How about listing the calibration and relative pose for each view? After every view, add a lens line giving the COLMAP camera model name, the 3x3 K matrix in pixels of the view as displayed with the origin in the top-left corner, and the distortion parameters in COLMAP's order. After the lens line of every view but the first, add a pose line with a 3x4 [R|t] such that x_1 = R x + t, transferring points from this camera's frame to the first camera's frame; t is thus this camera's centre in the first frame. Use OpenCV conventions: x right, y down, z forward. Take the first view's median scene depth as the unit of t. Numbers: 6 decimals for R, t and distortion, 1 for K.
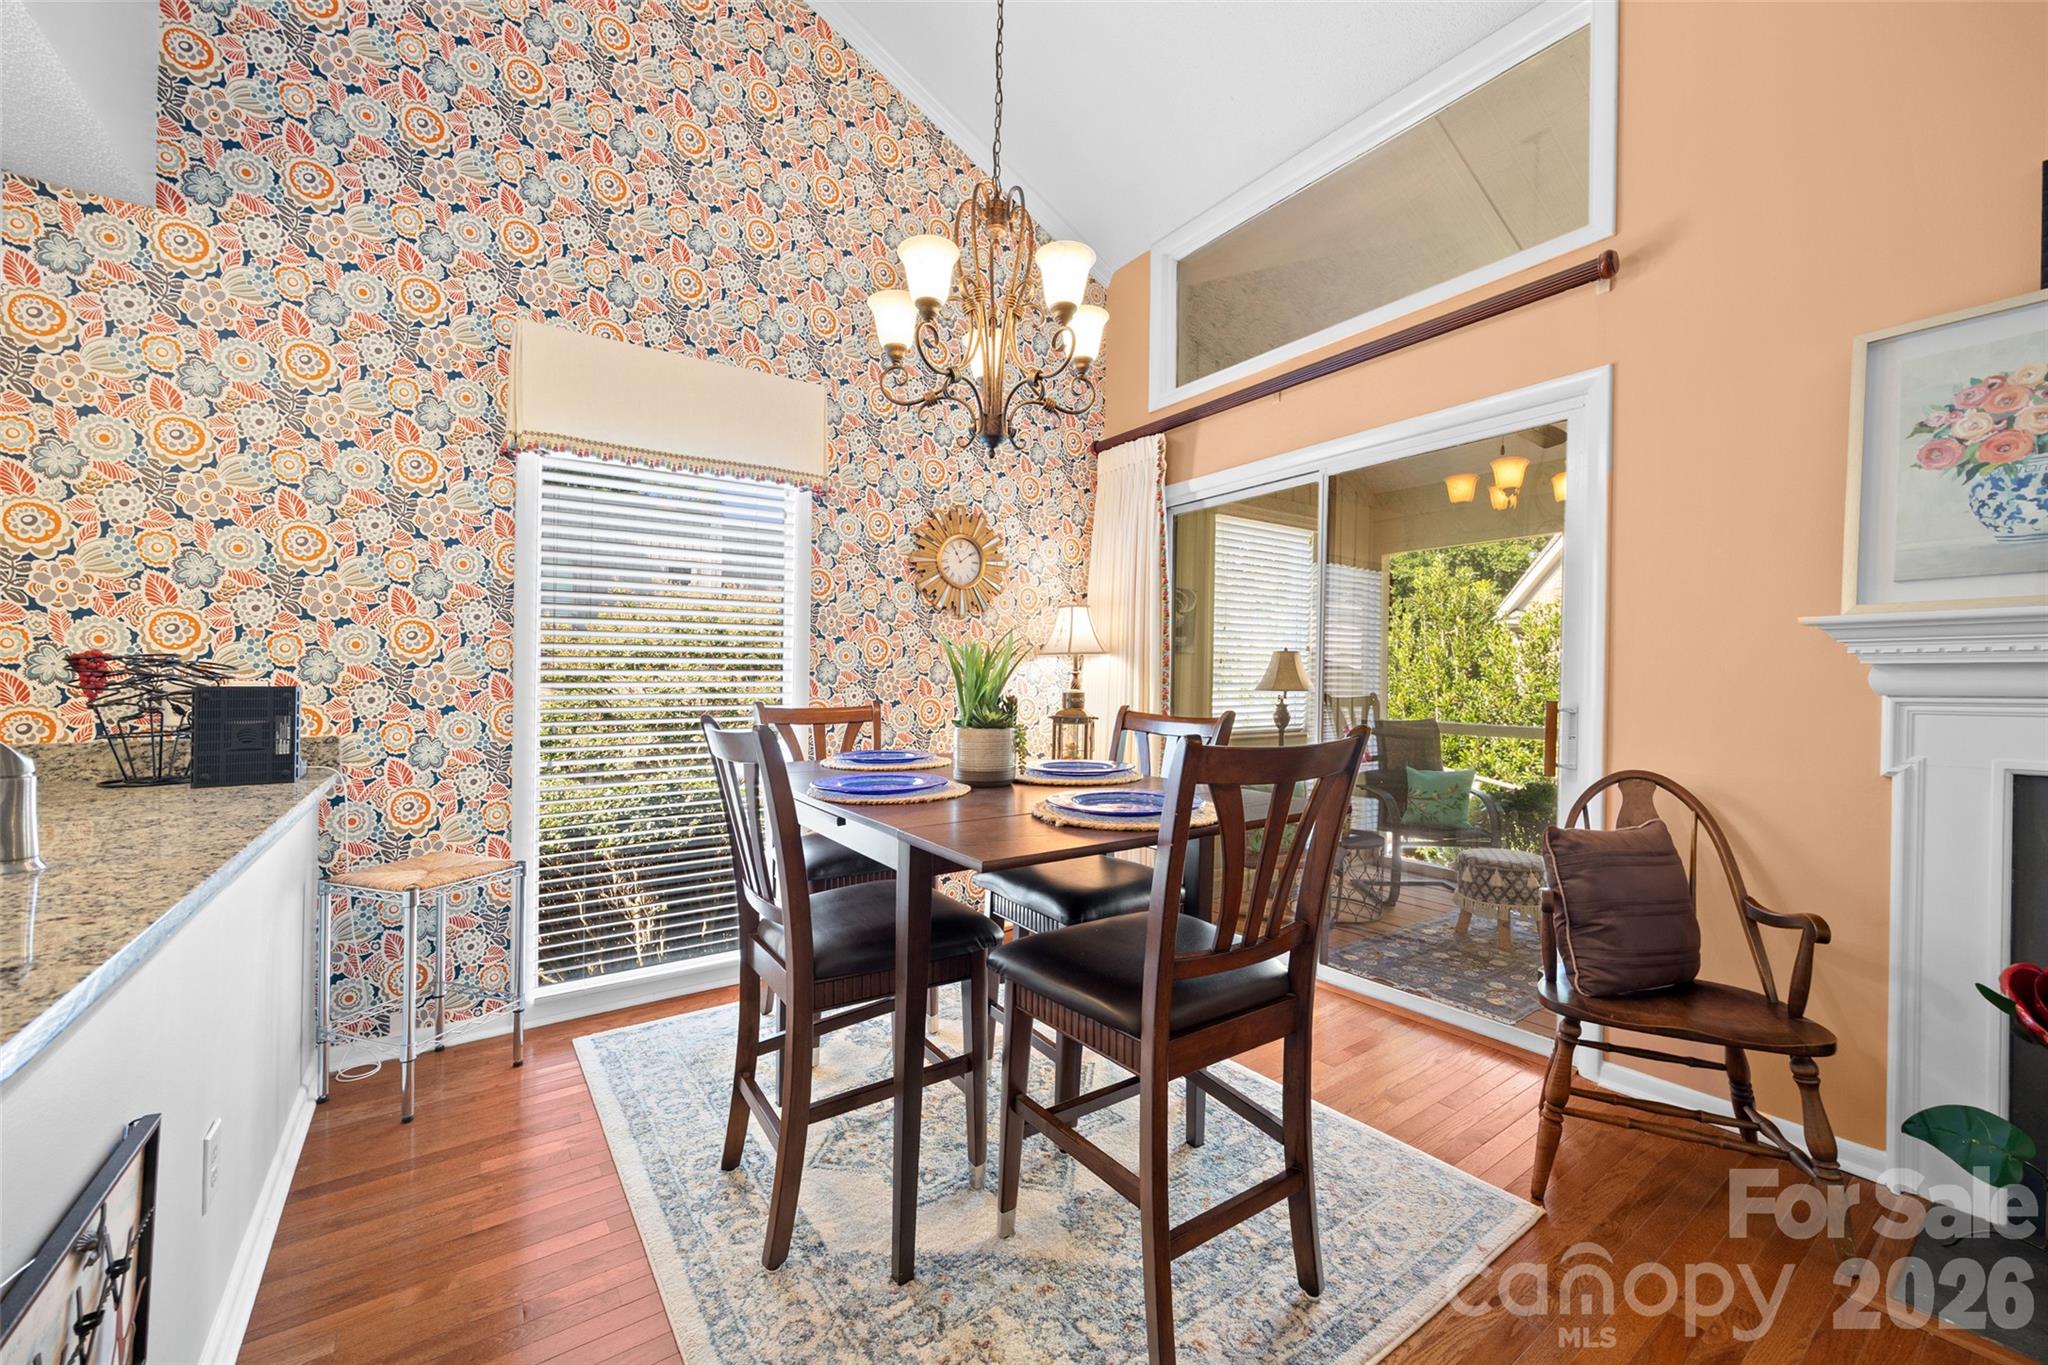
lens RADIAL K [[808.8, 0, 1042.0], [0, 808.8, 681.7], [0, 0, 1]] dist [0.002129, 0.000189]
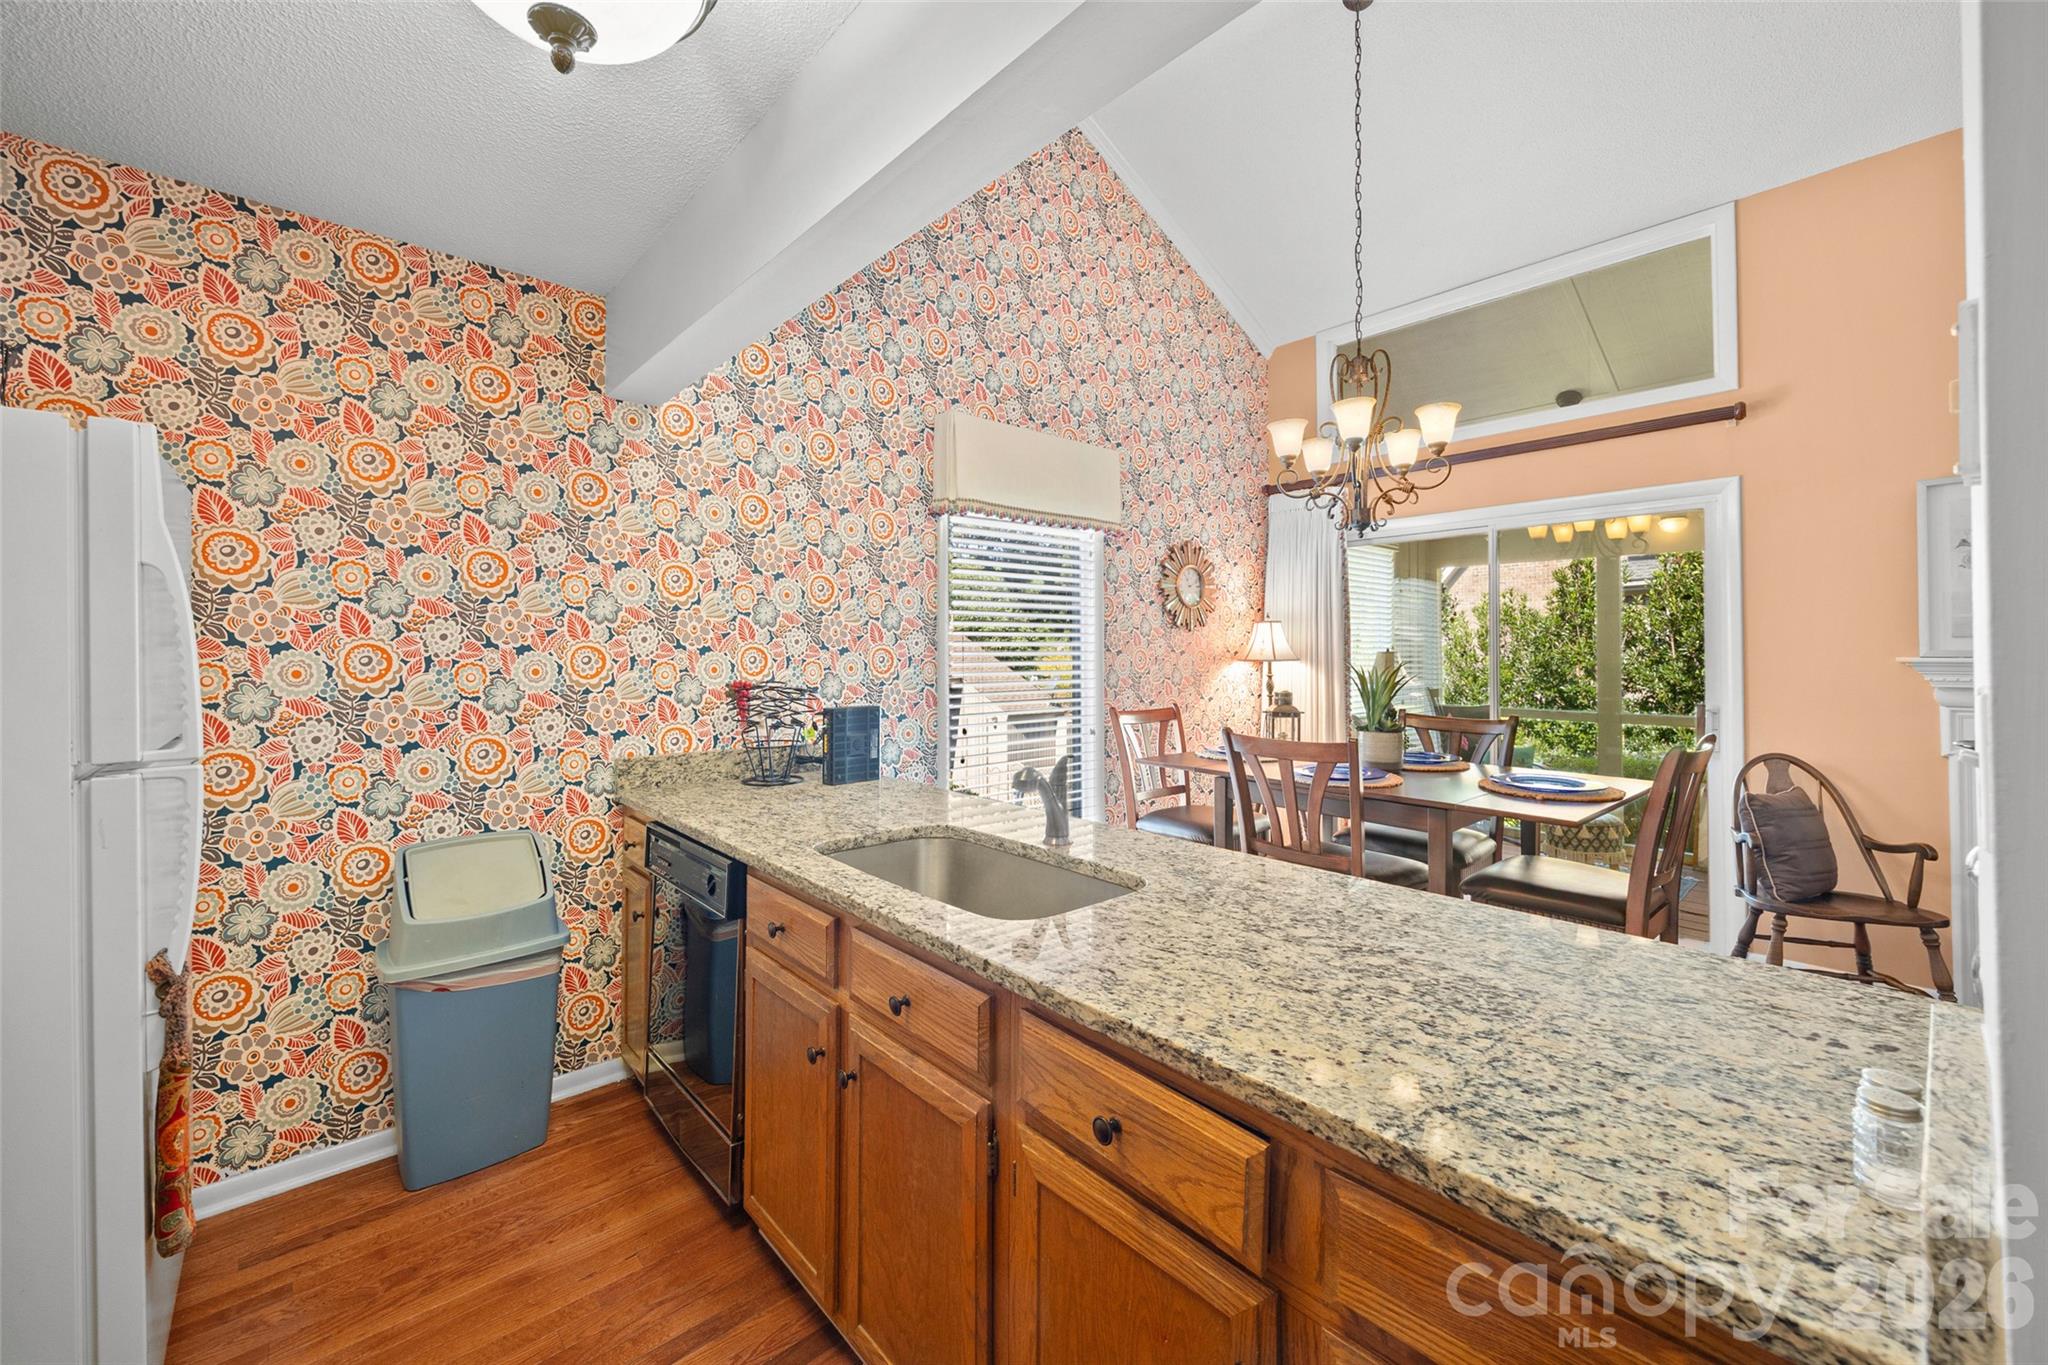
lens RADIAL K [[807.5, 0, 1034.4], [0, 807.5, 635.7], [0, 0, 1]] dist [-0.002032, 0.000440]
pose [[0.993558, 0.000856, 0.113318, -0.647027], [0.001647, 0.999757, -0.021997, -0.062960], [-0.113309, 0.022042, 0.993315, -0.267542]]
